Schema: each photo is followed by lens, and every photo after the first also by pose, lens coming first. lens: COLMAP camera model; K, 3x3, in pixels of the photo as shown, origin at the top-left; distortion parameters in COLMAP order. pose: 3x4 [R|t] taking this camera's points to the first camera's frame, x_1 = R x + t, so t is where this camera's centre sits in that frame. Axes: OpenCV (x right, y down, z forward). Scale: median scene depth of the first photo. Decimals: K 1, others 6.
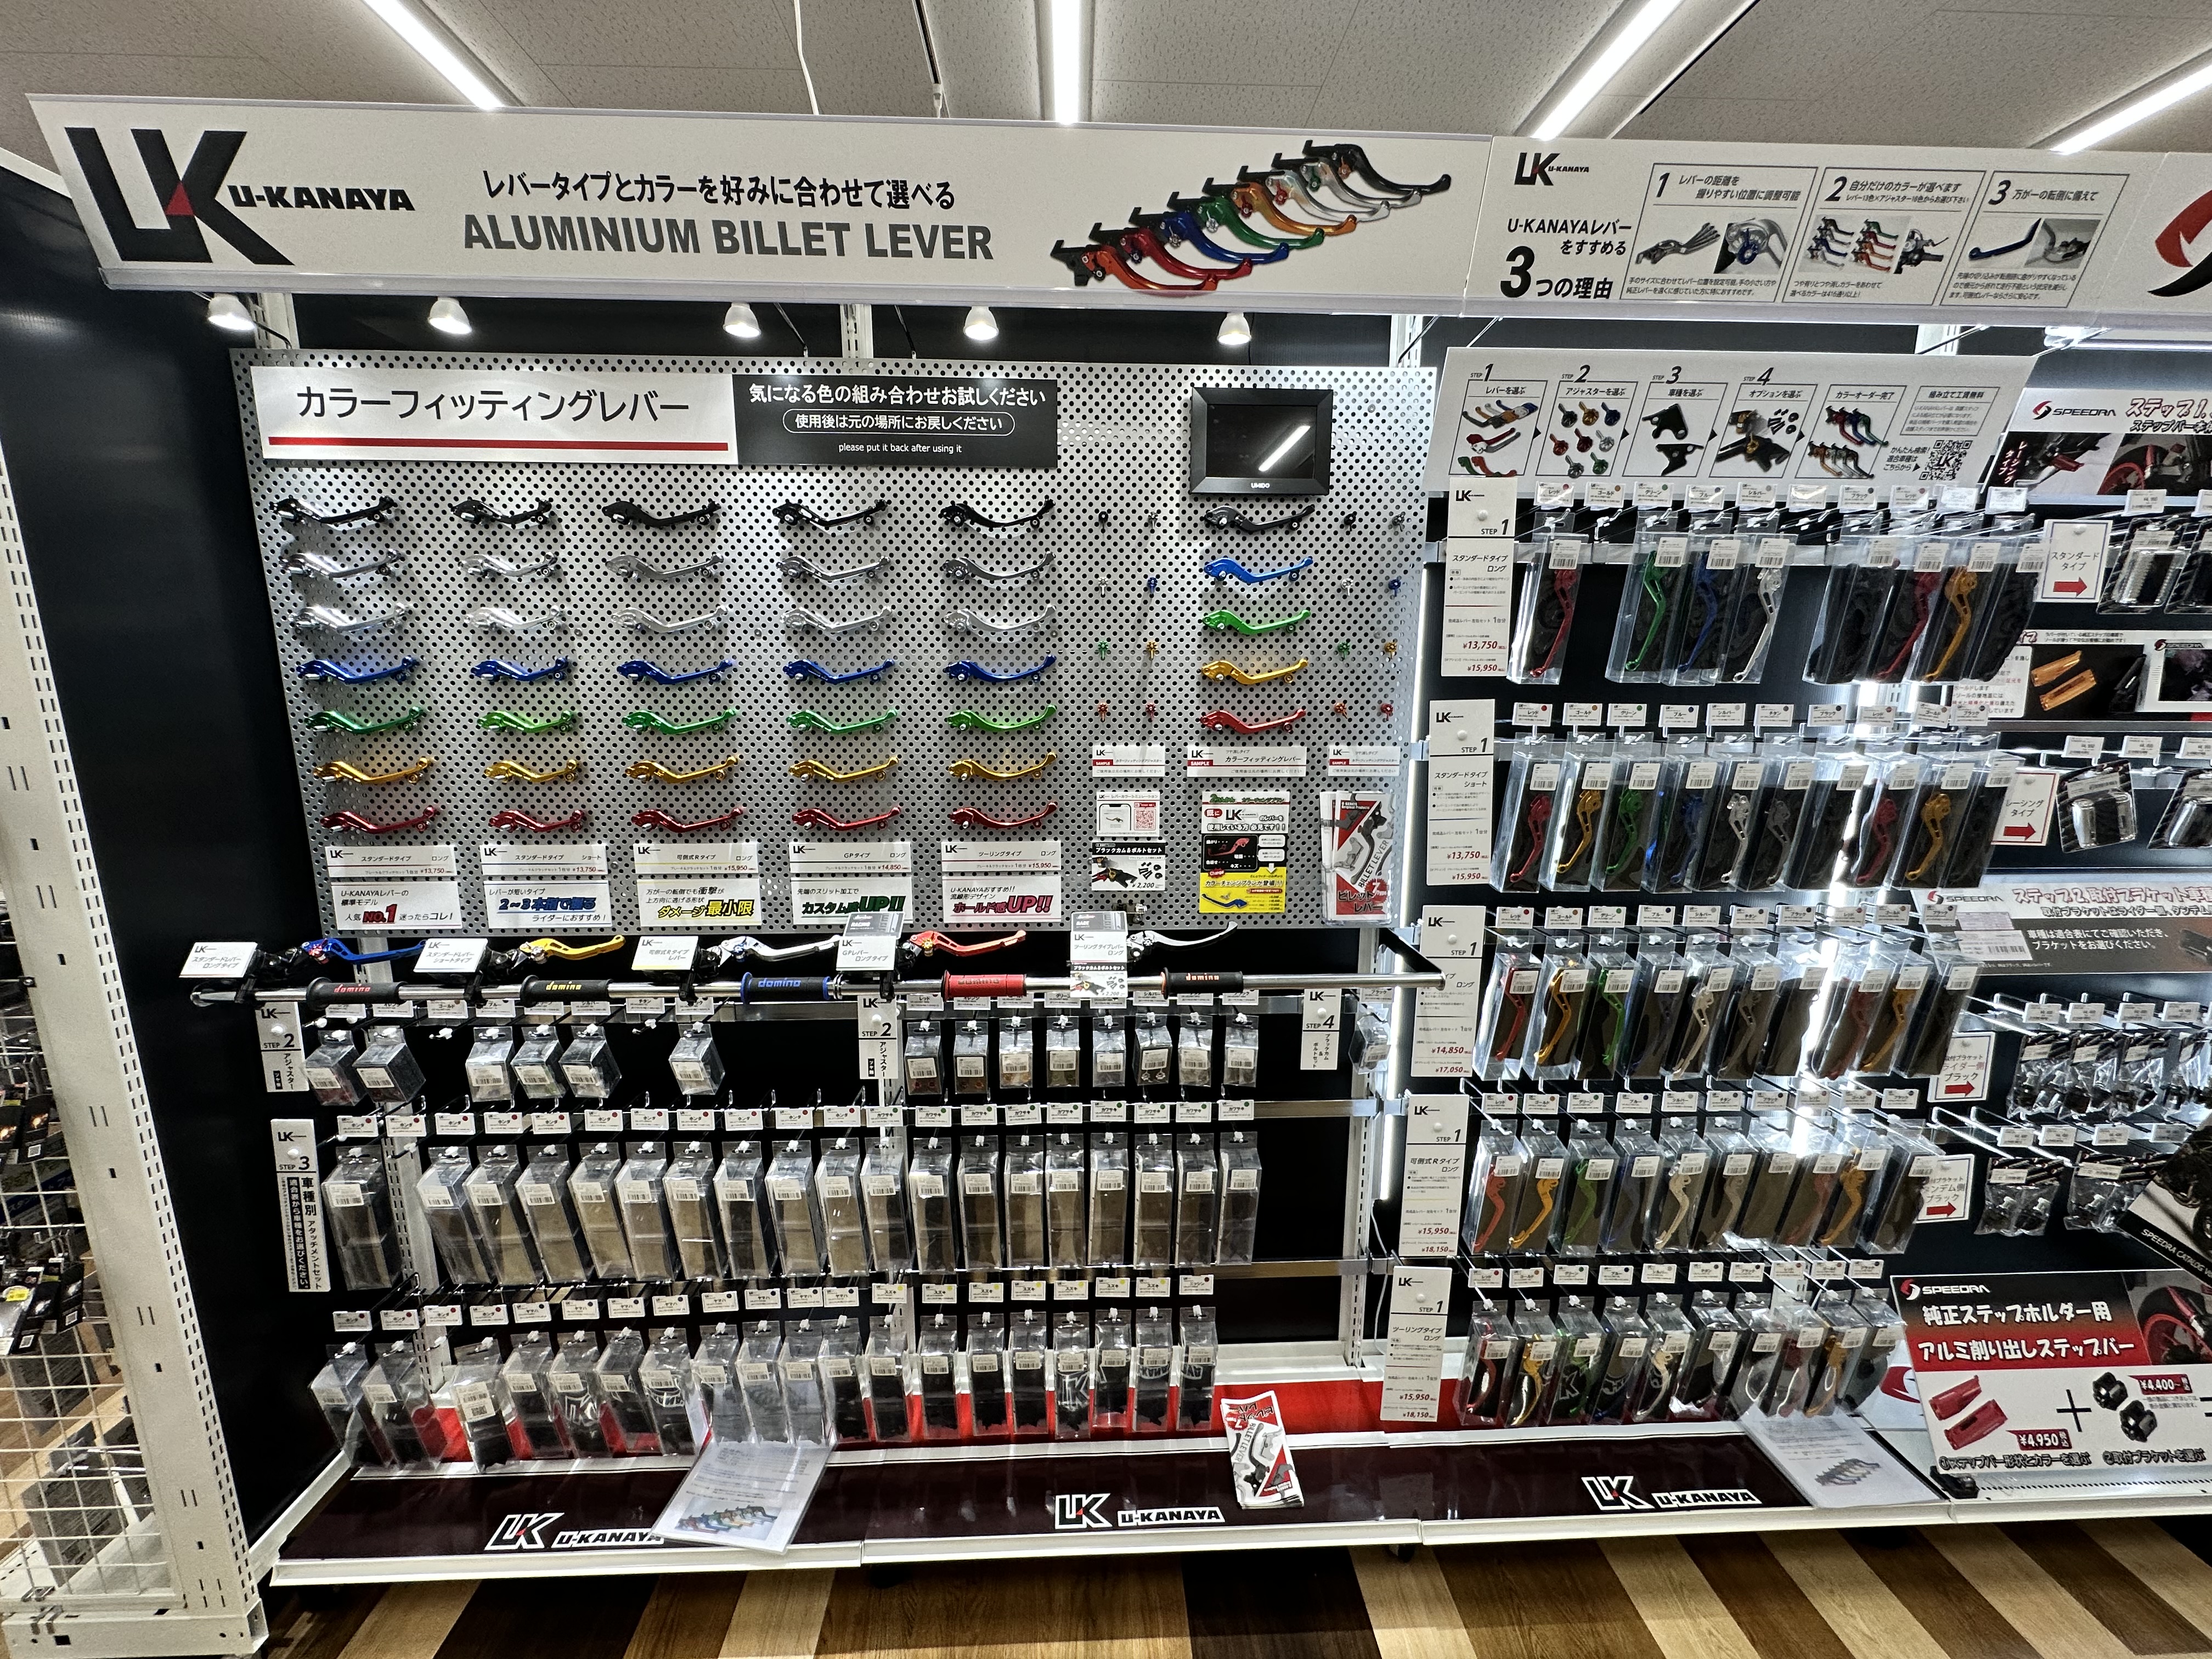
lens RADIAL K [[880.7, 0, 1106.0], [0, 880.7, 829.5], [0, 0, 1]] dist [-0.003044, 0.000191]
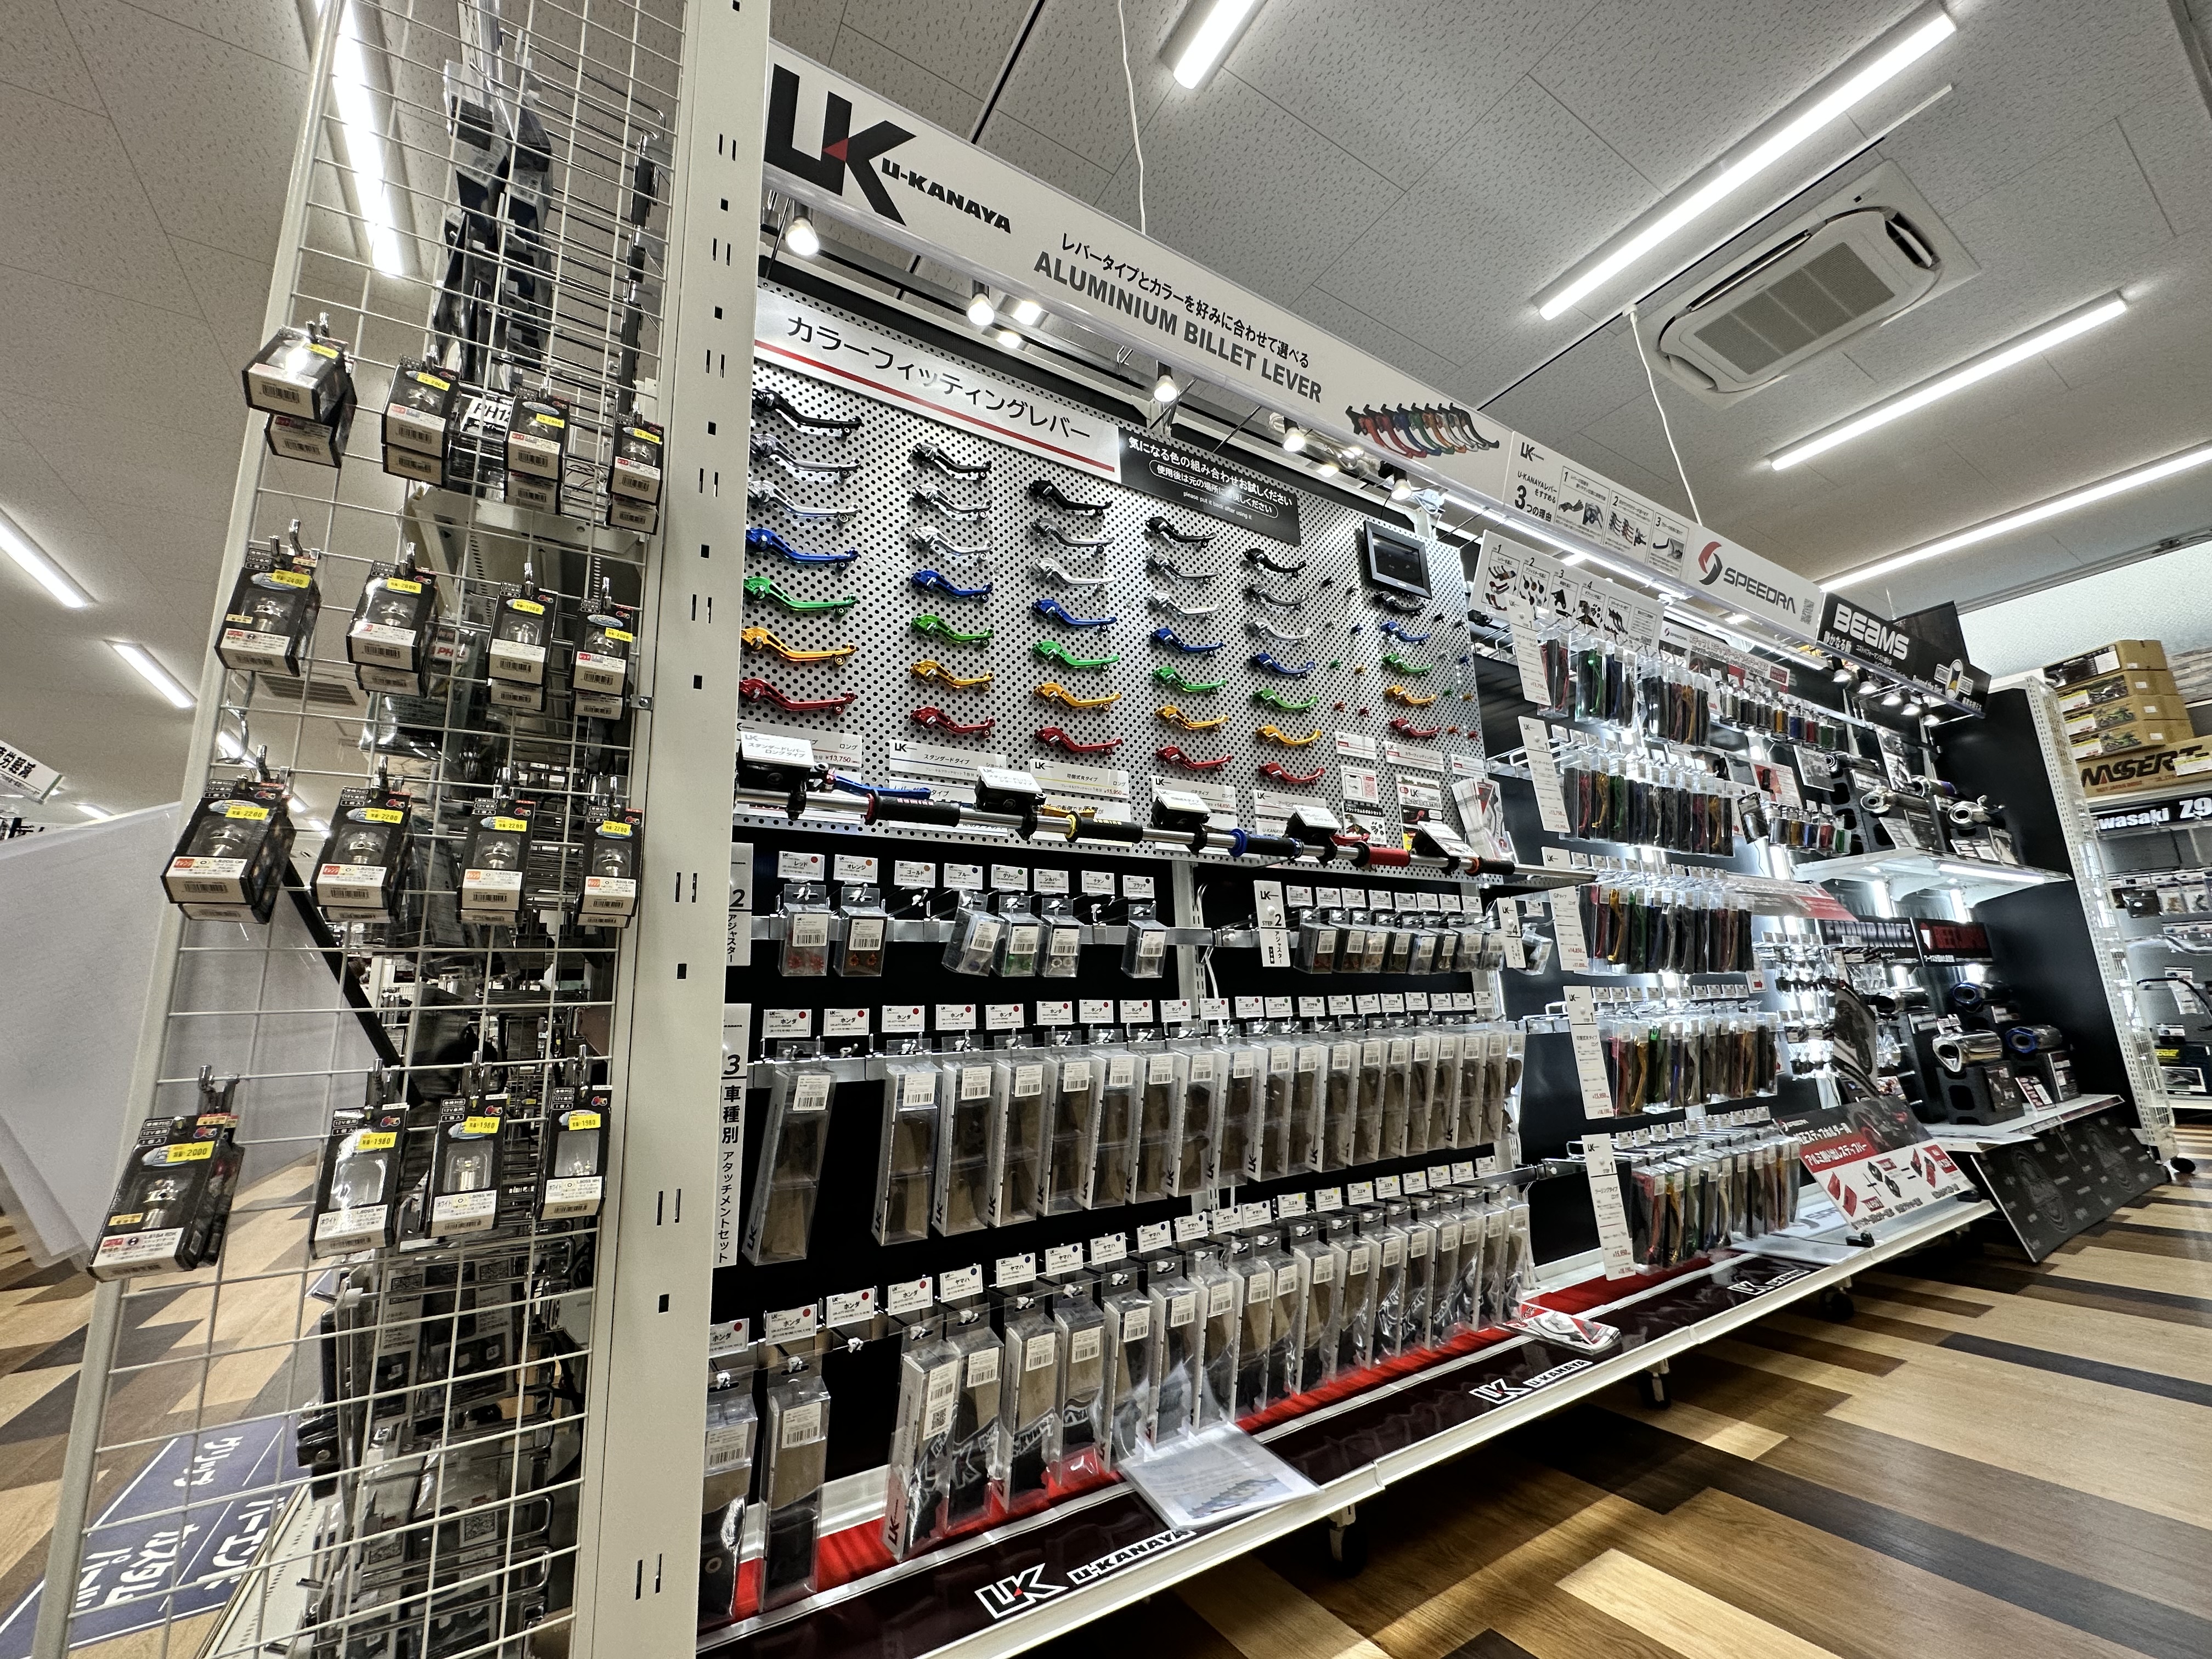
lens RADIAL K [[880.7, 0, 1106.0], [0, 880.7, 829.5], [0, 0, 1]] dist [-0.003044, 0.000191]
pose [[0.868798, 0.070177, 0.490169, -1.043498], [0.127296, 0.924983, -0.358054, 0.516695], [-0.478525, 0.373473, 0.794690, 0.178059]]
